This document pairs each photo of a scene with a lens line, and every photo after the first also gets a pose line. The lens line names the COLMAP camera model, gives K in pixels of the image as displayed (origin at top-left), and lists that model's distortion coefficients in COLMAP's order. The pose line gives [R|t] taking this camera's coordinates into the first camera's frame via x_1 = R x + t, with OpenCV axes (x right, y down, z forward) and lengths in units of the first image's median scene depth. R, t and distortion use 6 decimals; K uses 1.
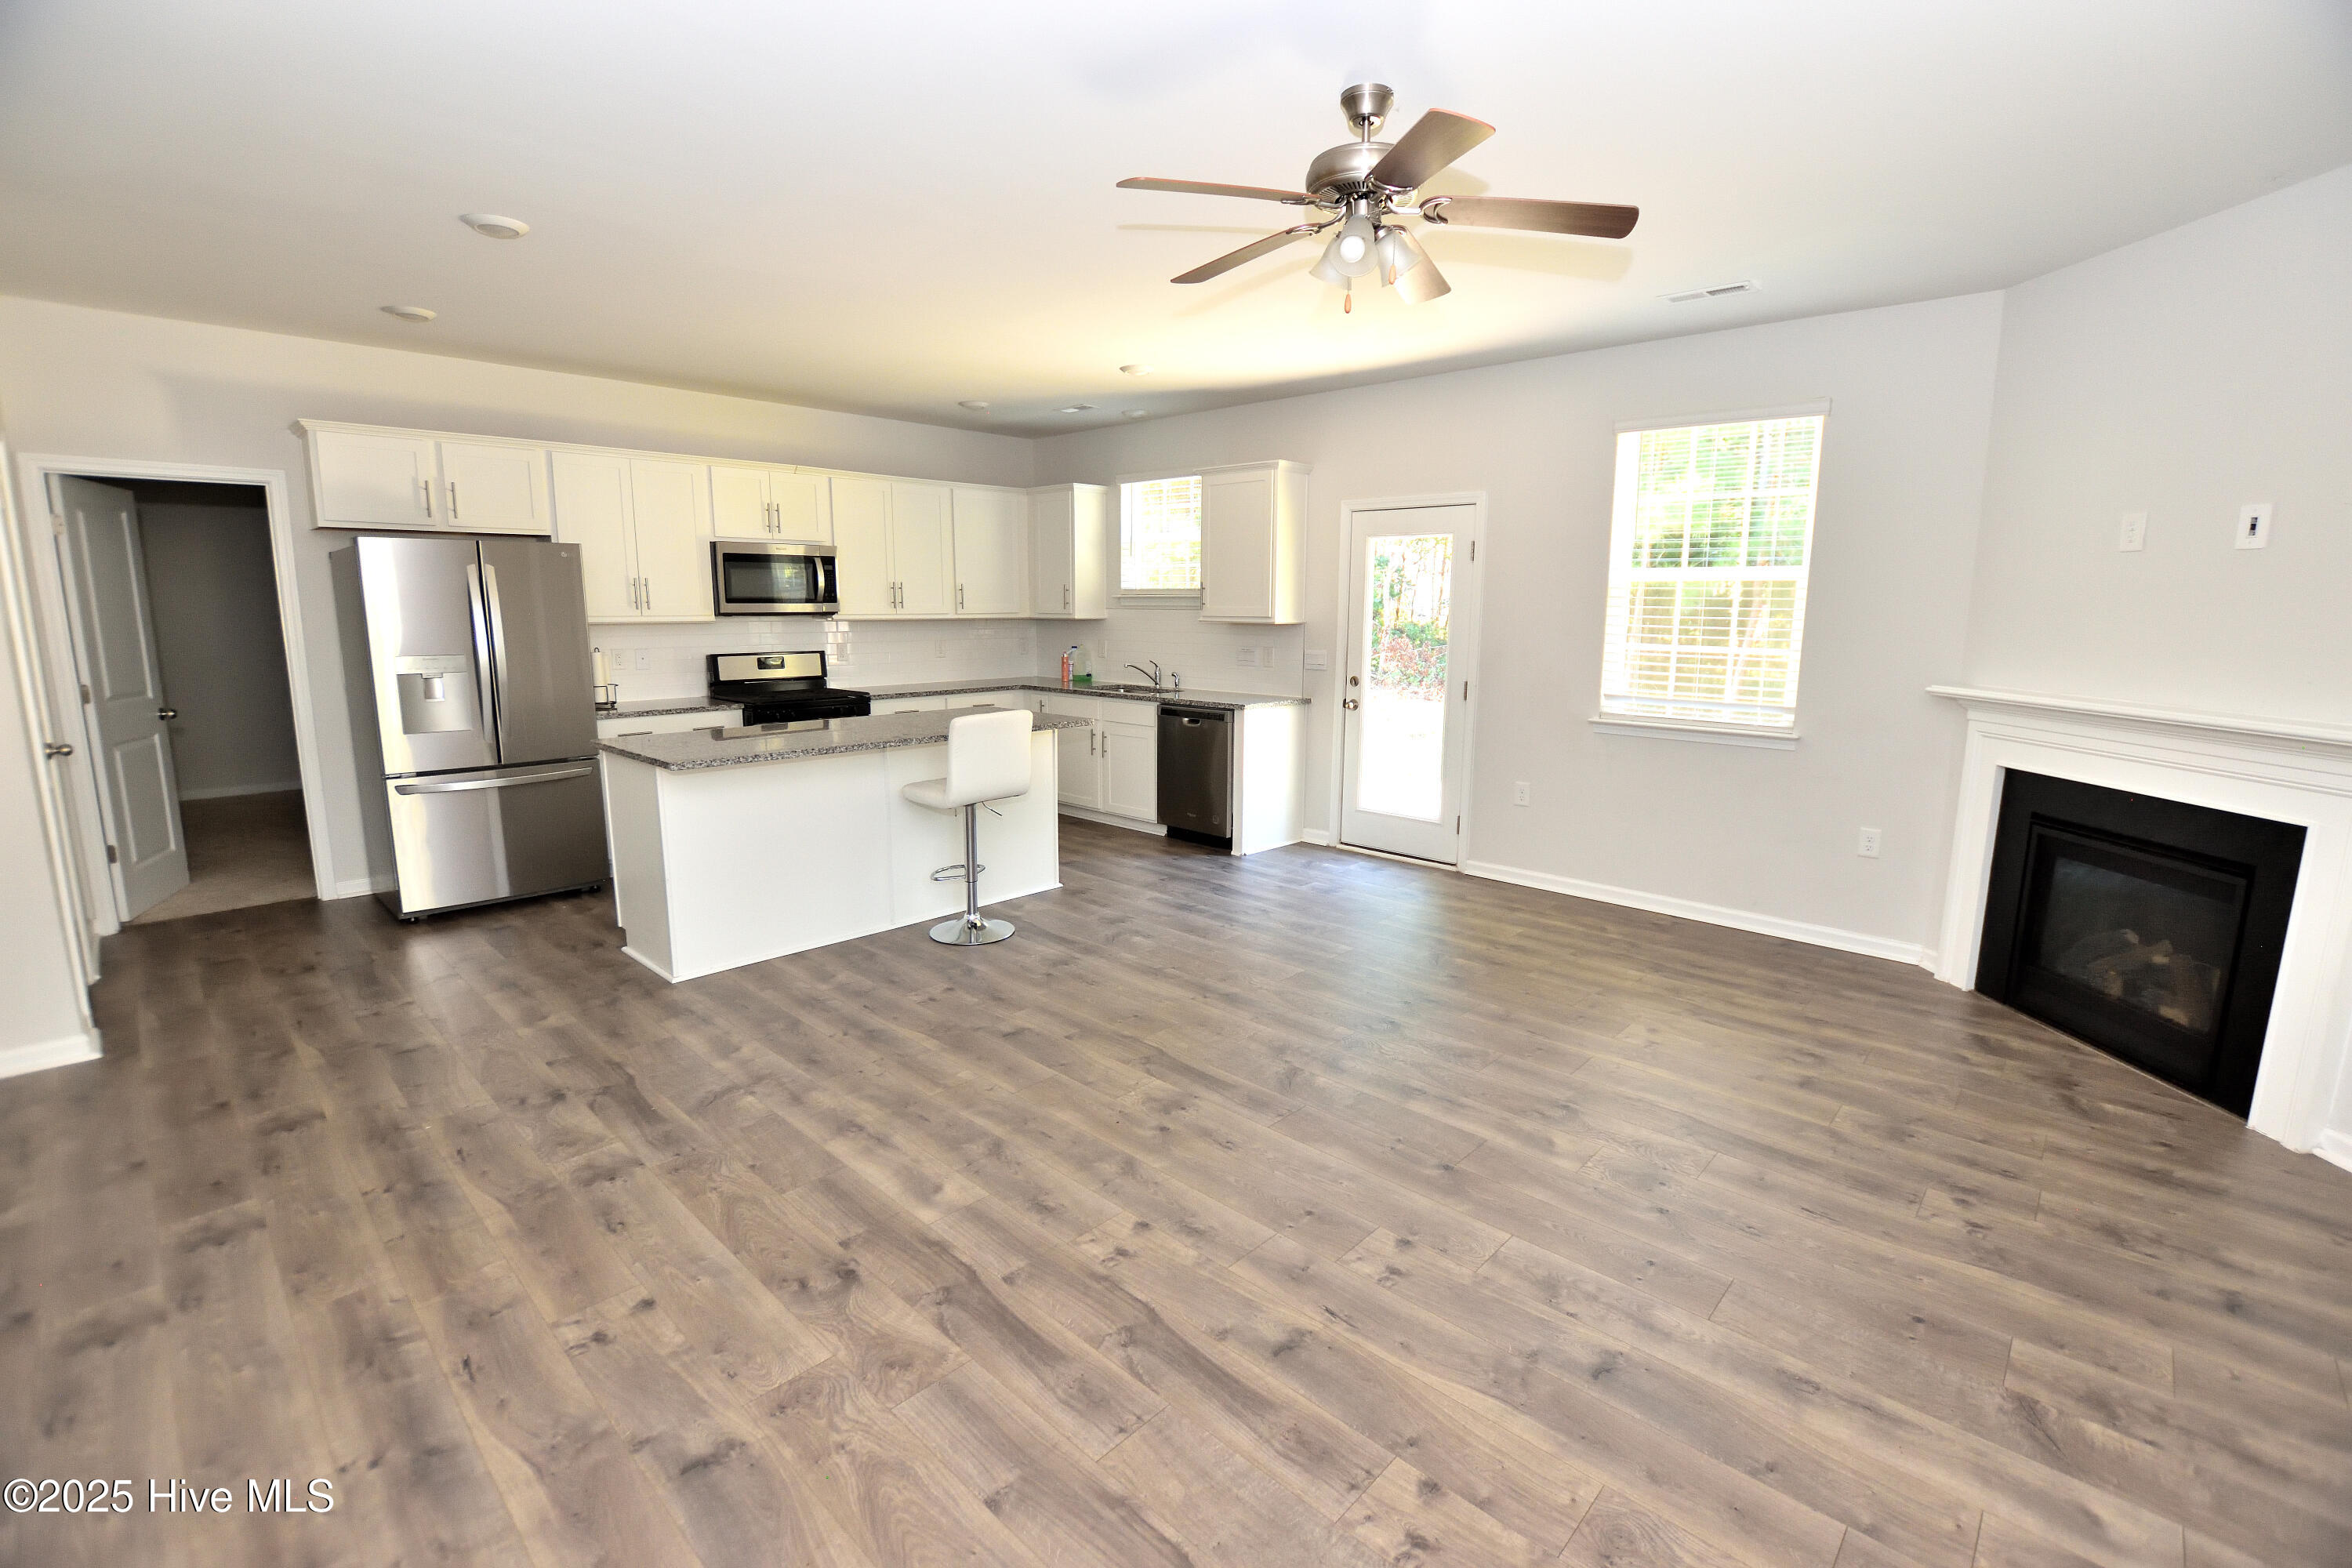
lens RADIAL K [[1024.0, 0, 1182.6], [0, 1024.0, 781.3], [0, 0, 1]] dist [-0.028023, 0.000695]
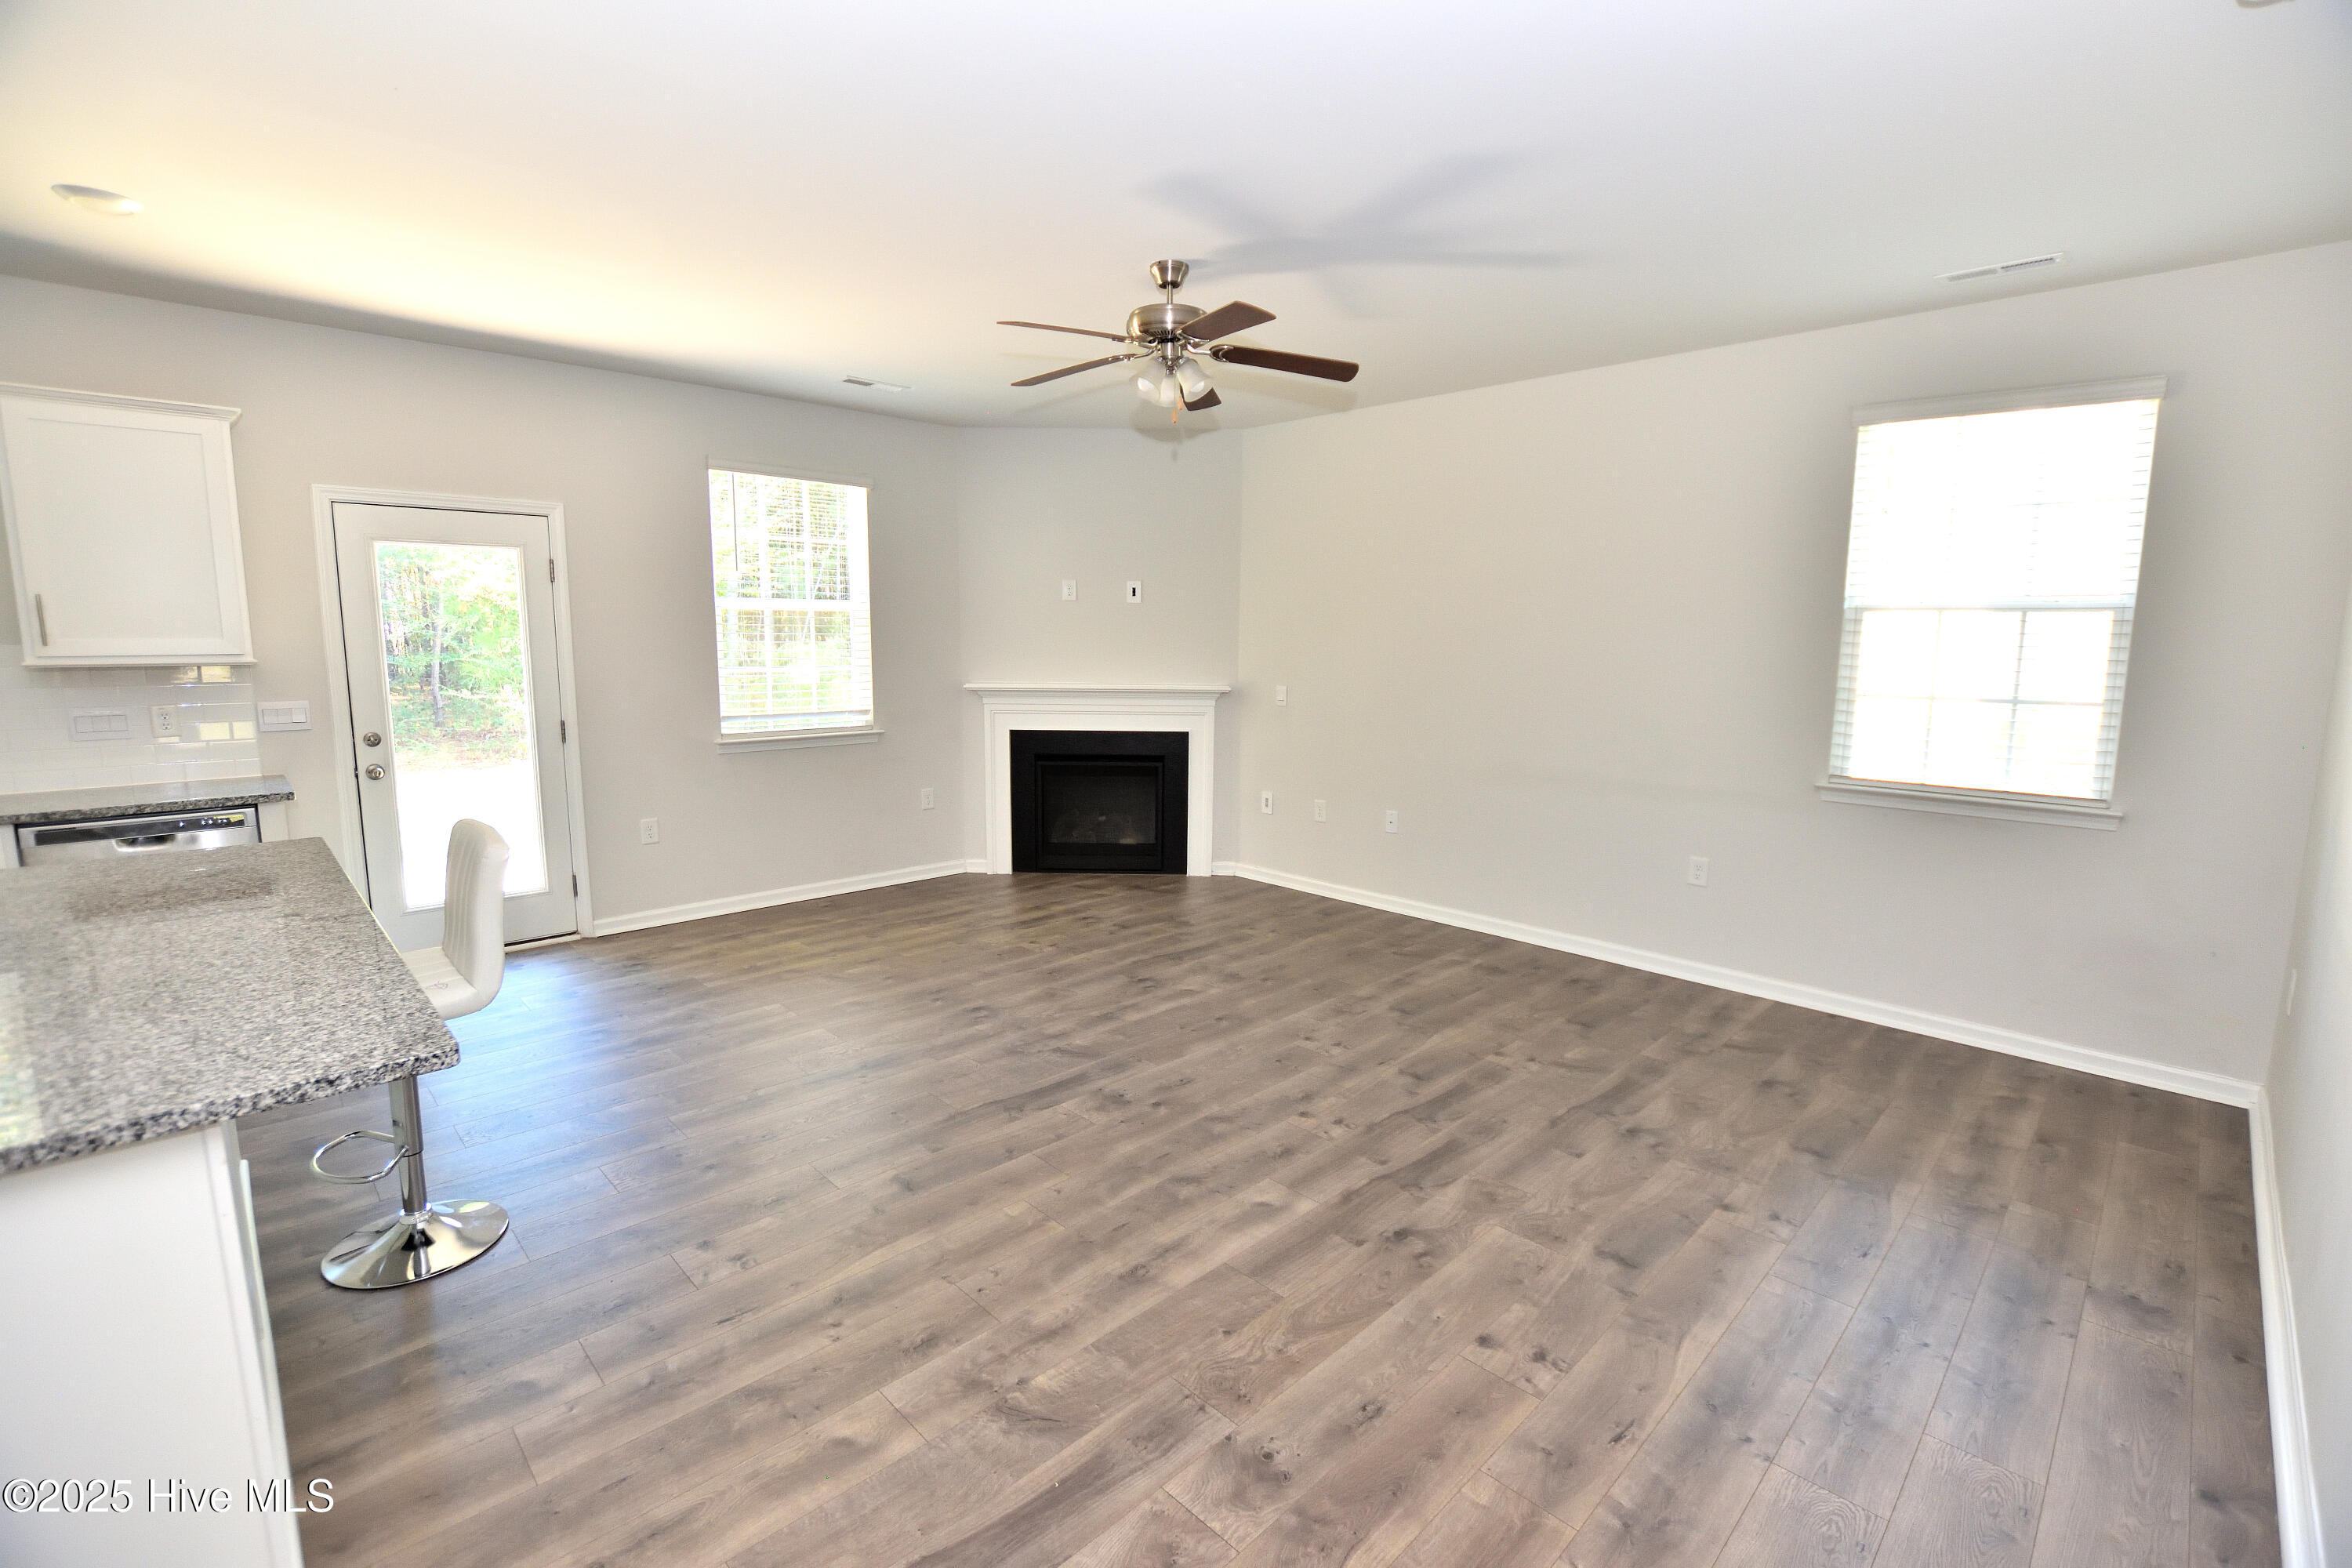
lens RADIAL K [[1024.0, 0, 1179.4], [0, 1024.0, 779.4], [0, 0, 1]] dist [-0.028023, 0.000695]
pose [[0.044694, -0.146513, 0.988198, -1.124981], [0.162164, 0.977132, 0.137538, -0.167042], [-0.985751, 0.154103, 0.067432, 0.882194]]
